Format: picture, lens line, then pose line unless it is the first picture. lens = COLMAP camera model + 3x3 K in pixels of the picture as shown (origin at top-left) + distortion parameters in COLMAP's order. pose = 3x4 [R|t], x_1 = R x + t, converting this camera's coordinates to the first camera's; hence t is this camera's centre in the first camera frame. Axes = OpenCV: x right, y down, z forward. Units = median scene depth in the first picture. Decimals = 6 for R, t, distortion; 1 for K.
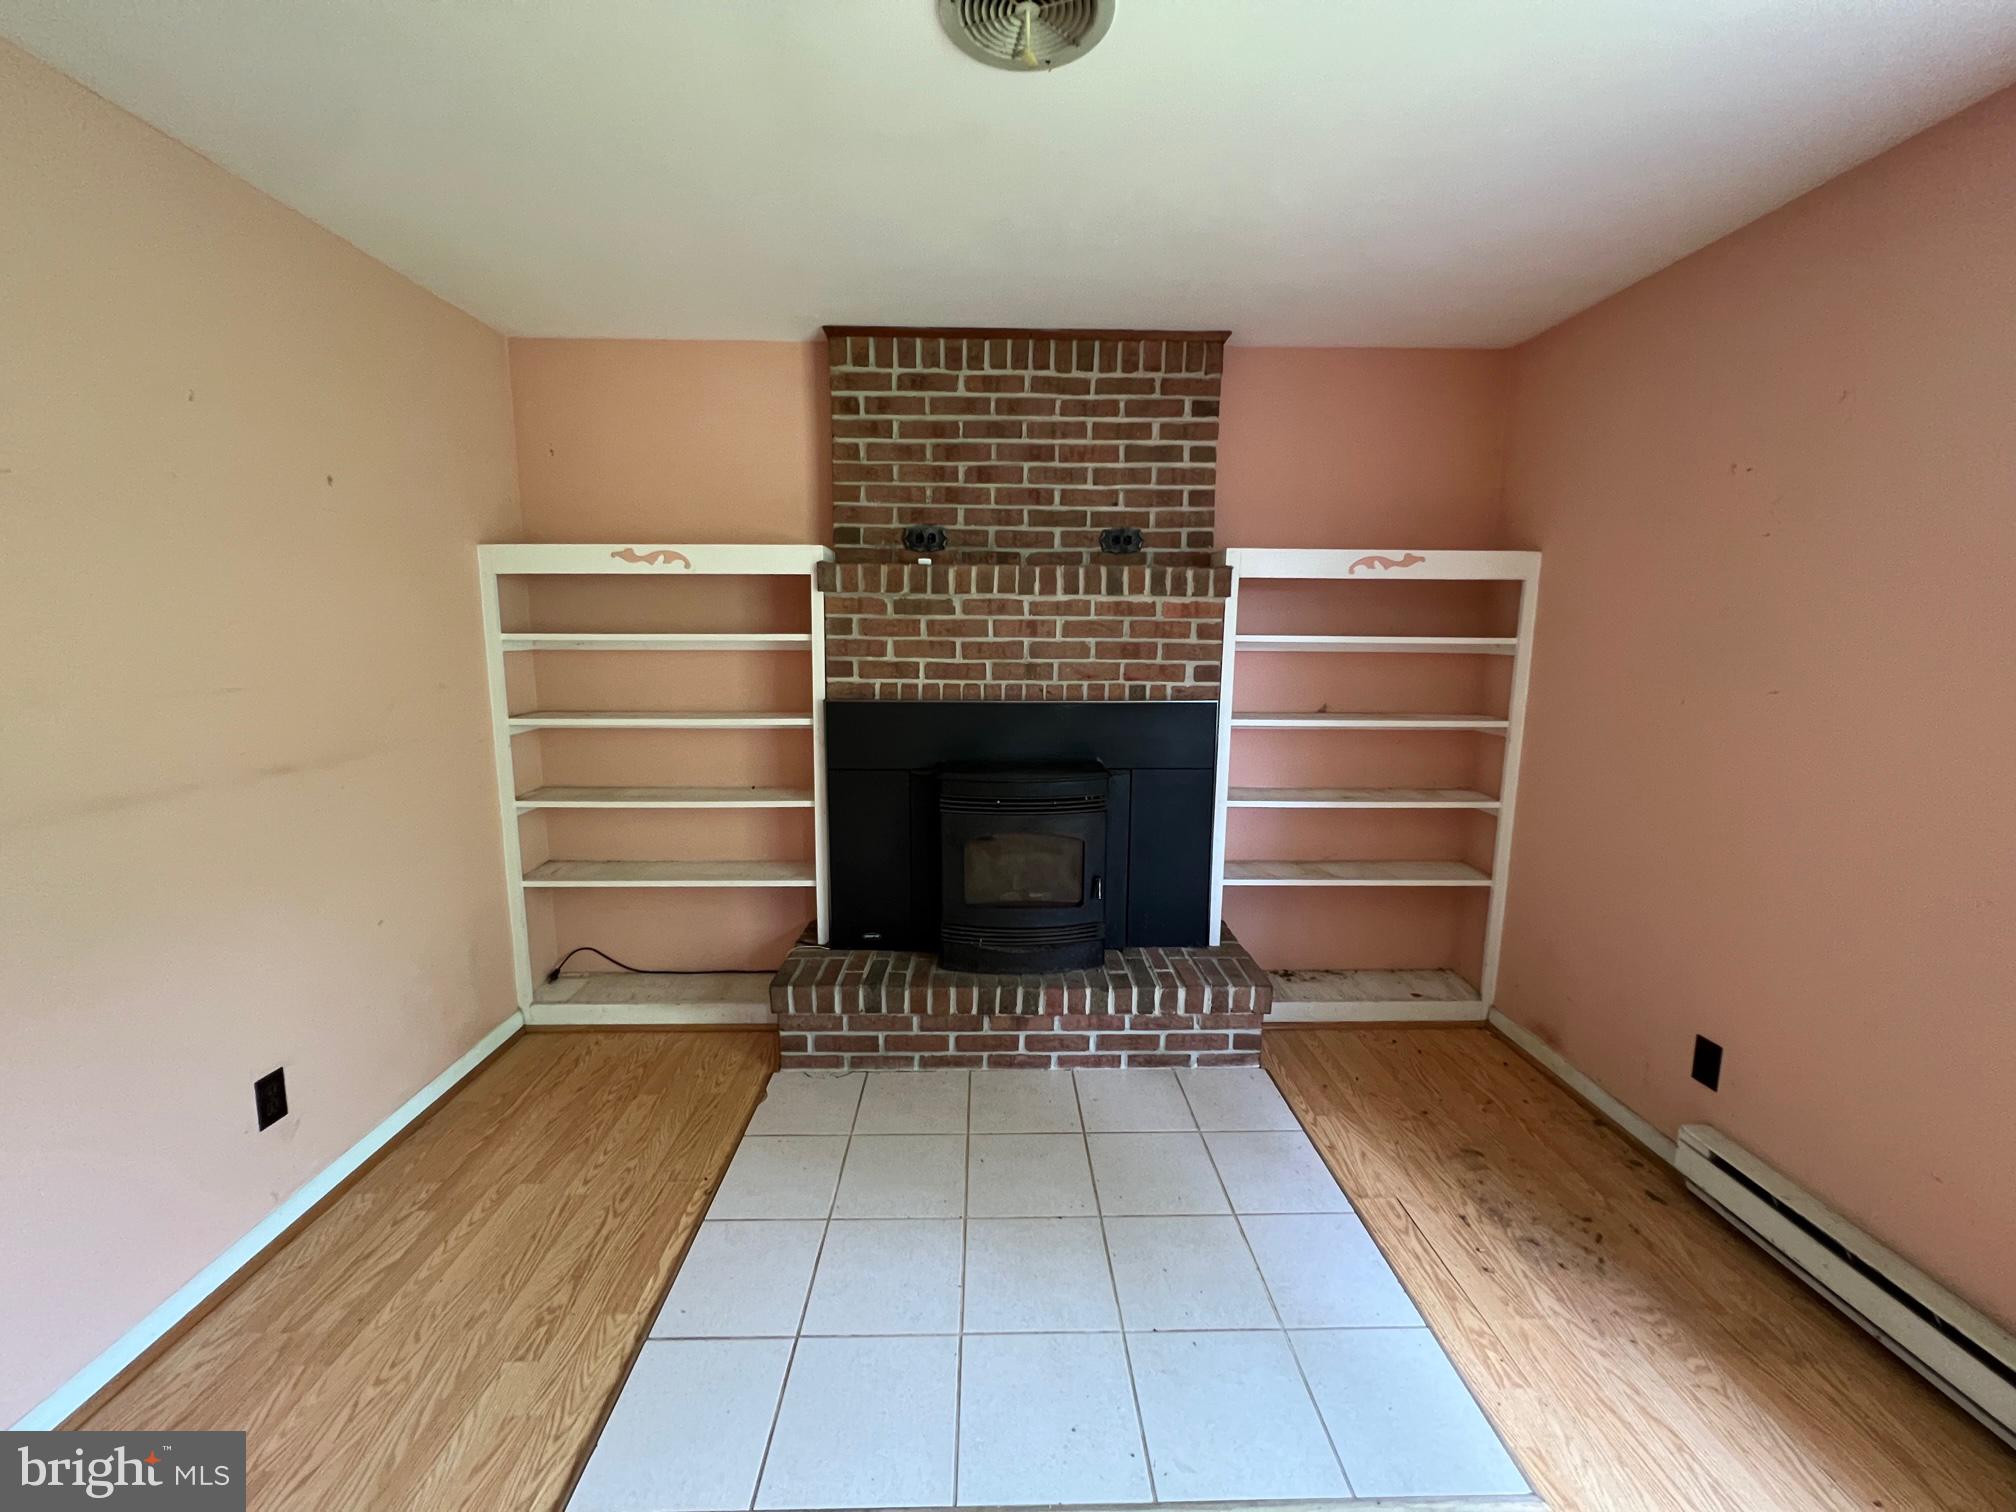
lens RADIAL K [[811.4, 0, 1008.0], [0, 811.4, 756.0], [0, 0, 1]] dist [0.000413, -0.000077]
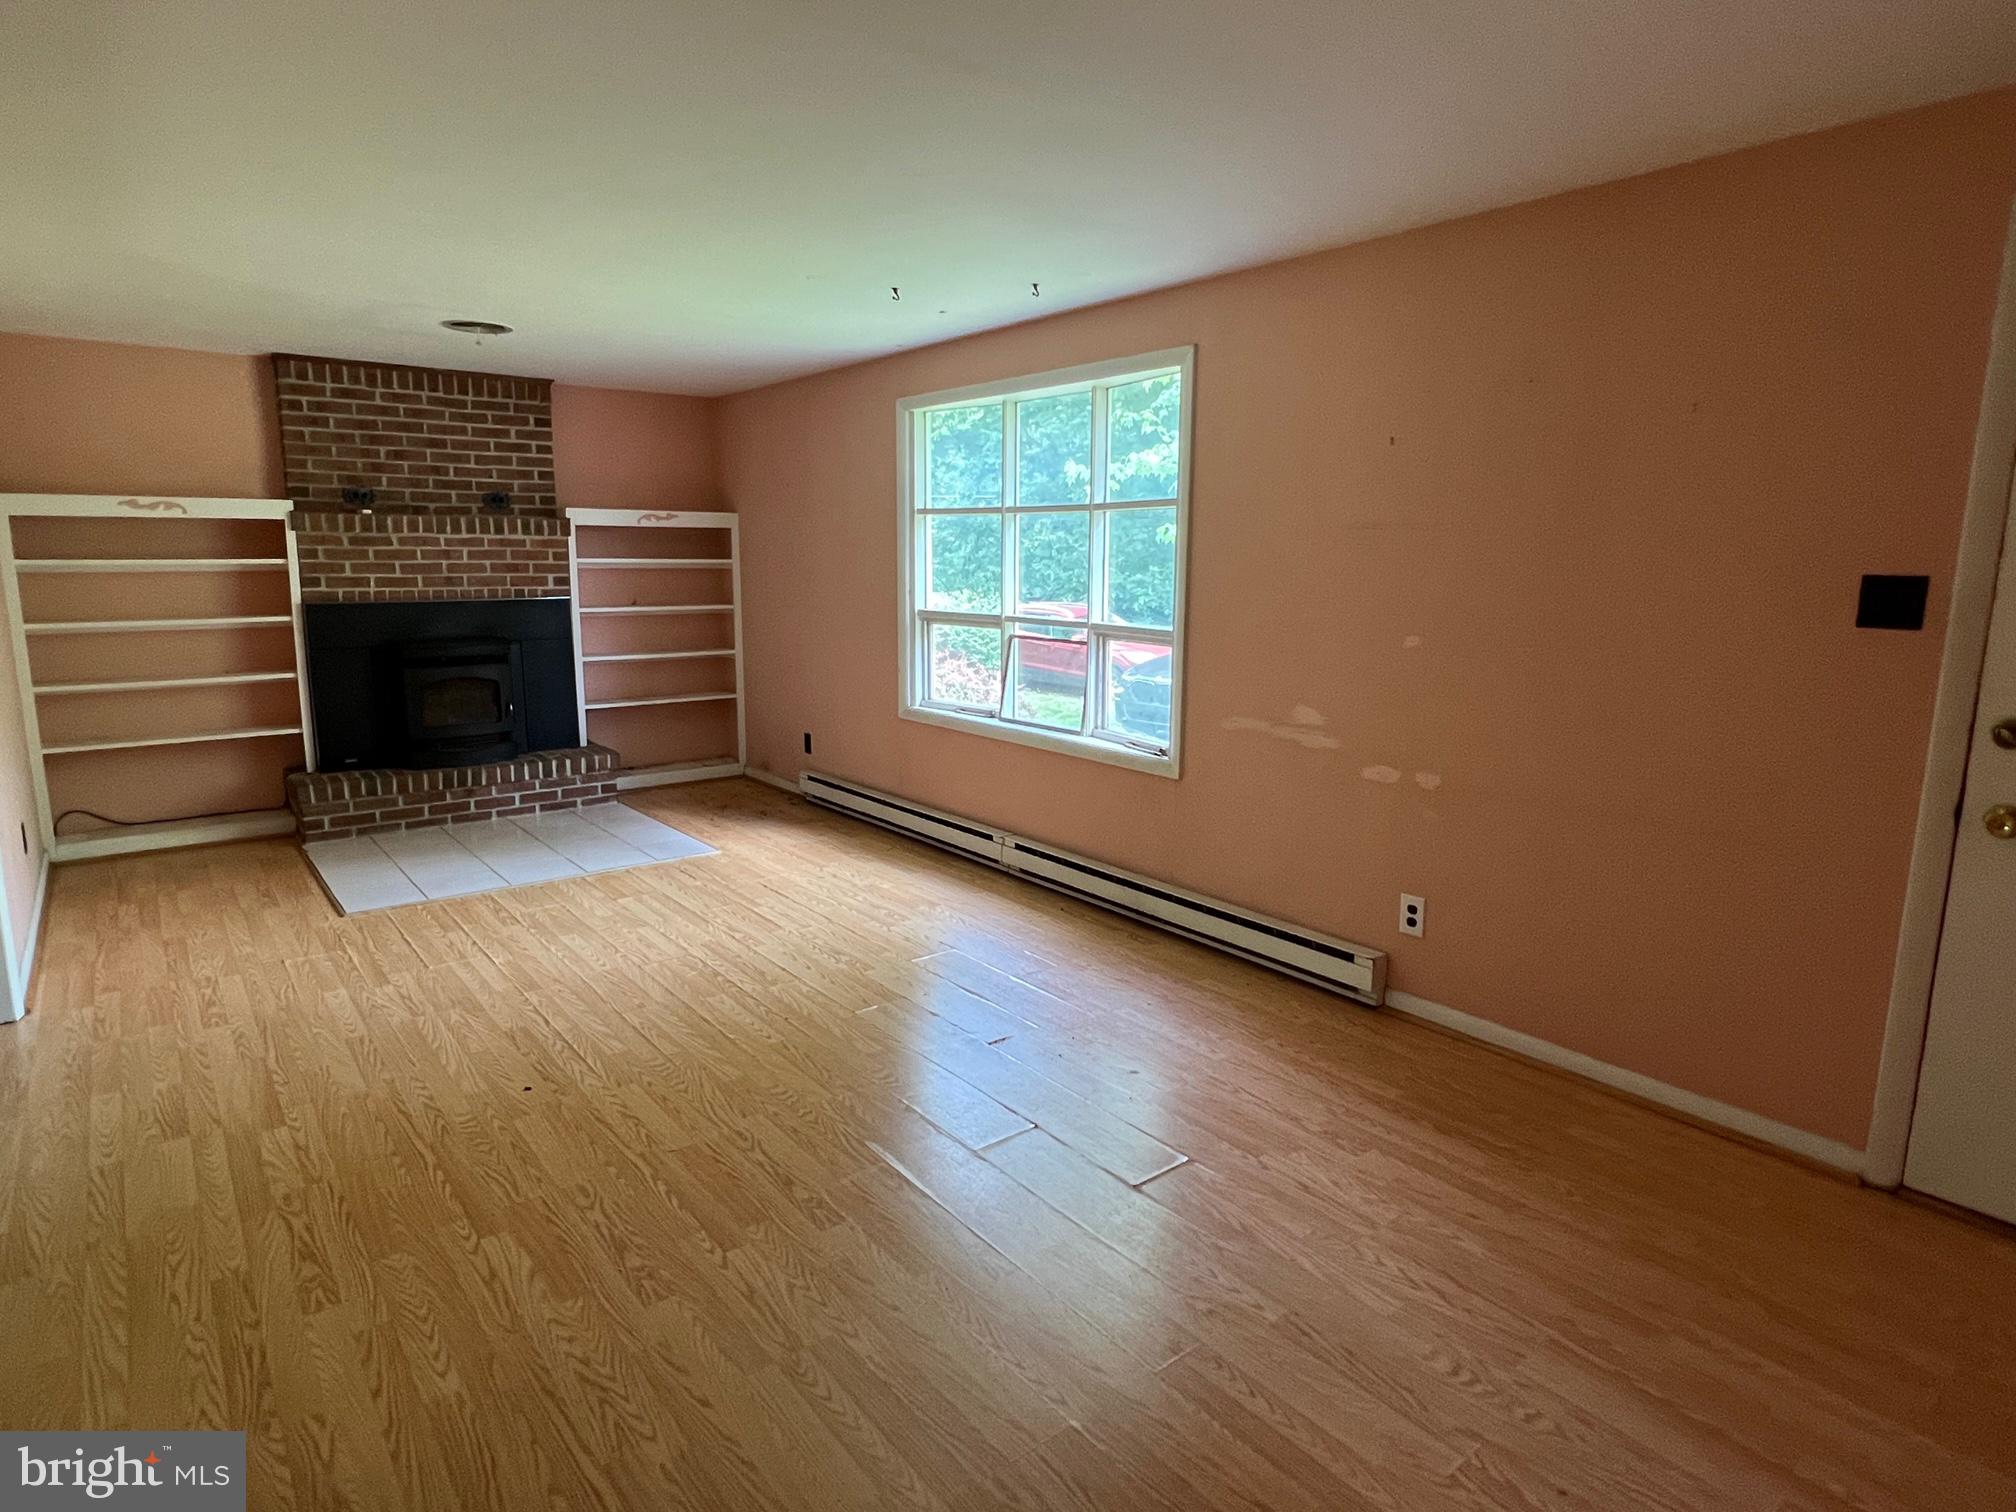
lens RADIAL K [[1120.4, 0, 994.1], [0, 1120.4, 748.1], [0, 0, 1]] dist [-0.002355, -0.001091]
pose [[0.801918, -0.103757, 0.588355, -0.444135], [0.092638, 0.994488, 0.049116, 0.214574], [-0.590208, 0.015117, 0.807110, -1.420577]]
